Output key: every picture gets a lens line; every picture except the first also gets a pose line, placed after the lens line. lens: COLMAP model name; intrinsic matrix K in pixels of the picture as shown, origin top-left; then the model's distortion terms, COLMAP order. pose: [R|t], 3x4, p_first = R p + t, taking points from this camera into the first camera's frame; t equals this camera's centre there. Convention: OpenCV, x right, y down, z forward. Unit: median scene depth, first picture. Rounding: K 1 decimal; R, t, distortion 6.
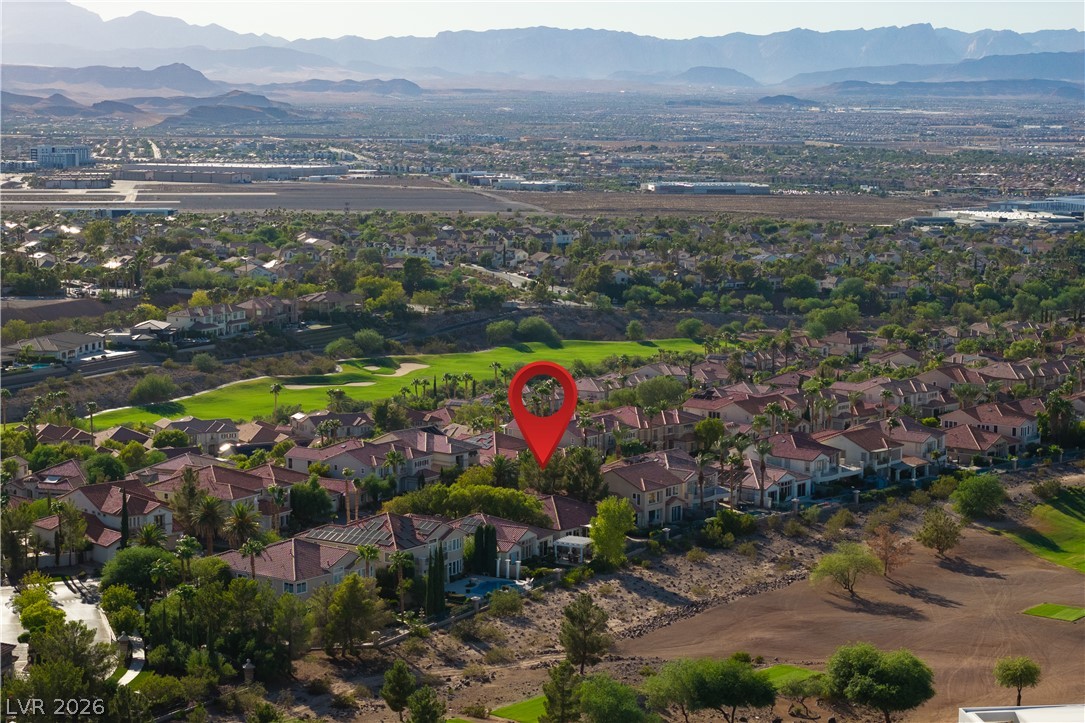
lens RADIAL K [[2145.6, 0, 605.6], [0, 2145.6, 361.6], [0, 0, 1]] dist [-0.259625, 1.363984]
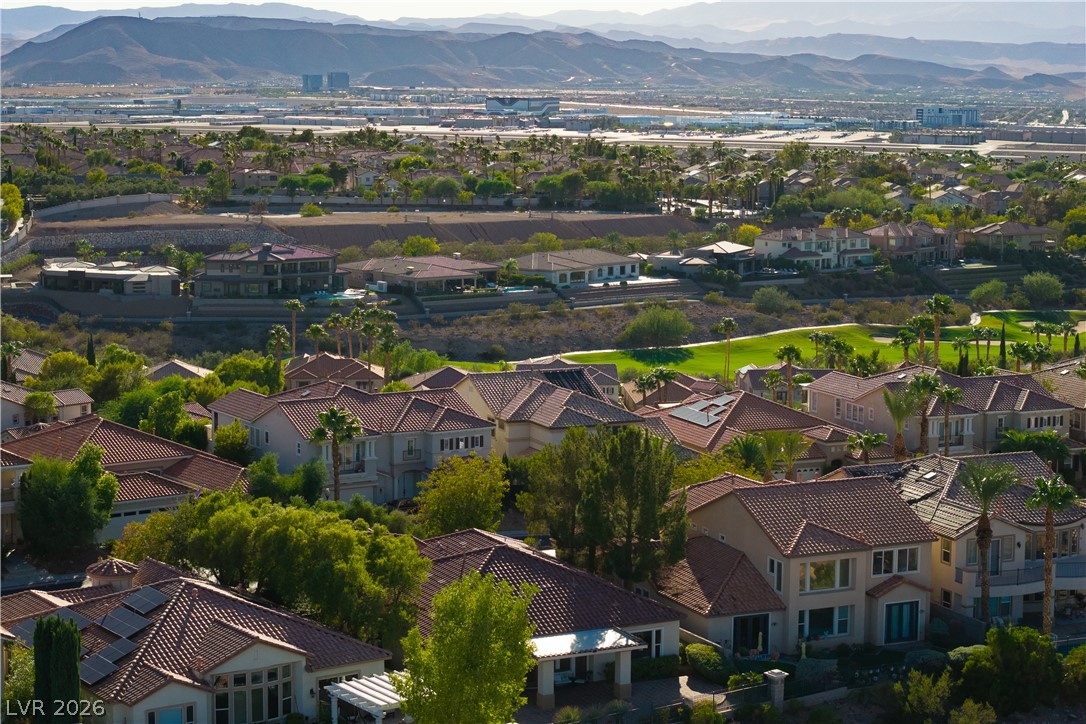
lens RADIAL K [[2147.6, 0, 606.1], [0, 2147.6, 362.1], [0, 0, 1]] dist [-0.259625, 1.363984]
pose [[0.902860, 0.056759, -0.426171, 0.061069], [-0.053857, 0.998370, 0.018869, 0.009202], [0.426548, 0.005916, 0.904446, 0.275039]]
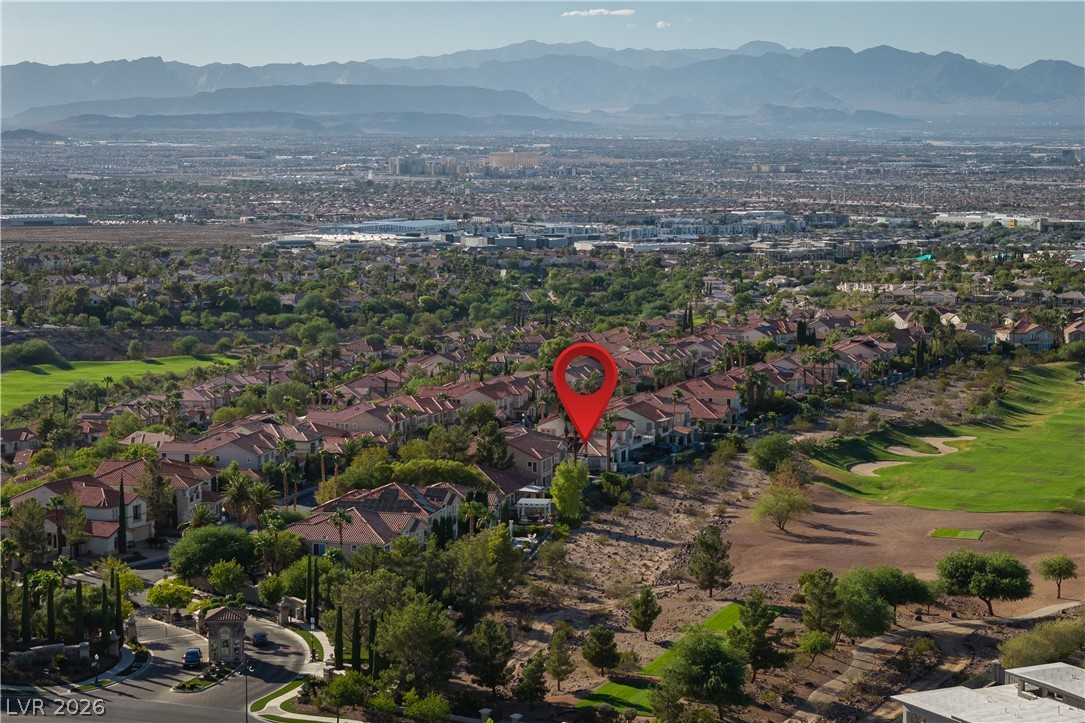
lens RADIAL K [[2145.6, 0, 605.6], [0, 2145.6, 361.6], [0, 0, 1]] dist [-0.259625, 1.363984]
pose [[0.923723, -0.040647, 0.380899, -0.153930], [0.047190, 0.998855, -0.007851, 0.008858], [-0.380144, 0.025227, 0.924583, -0.009703]]
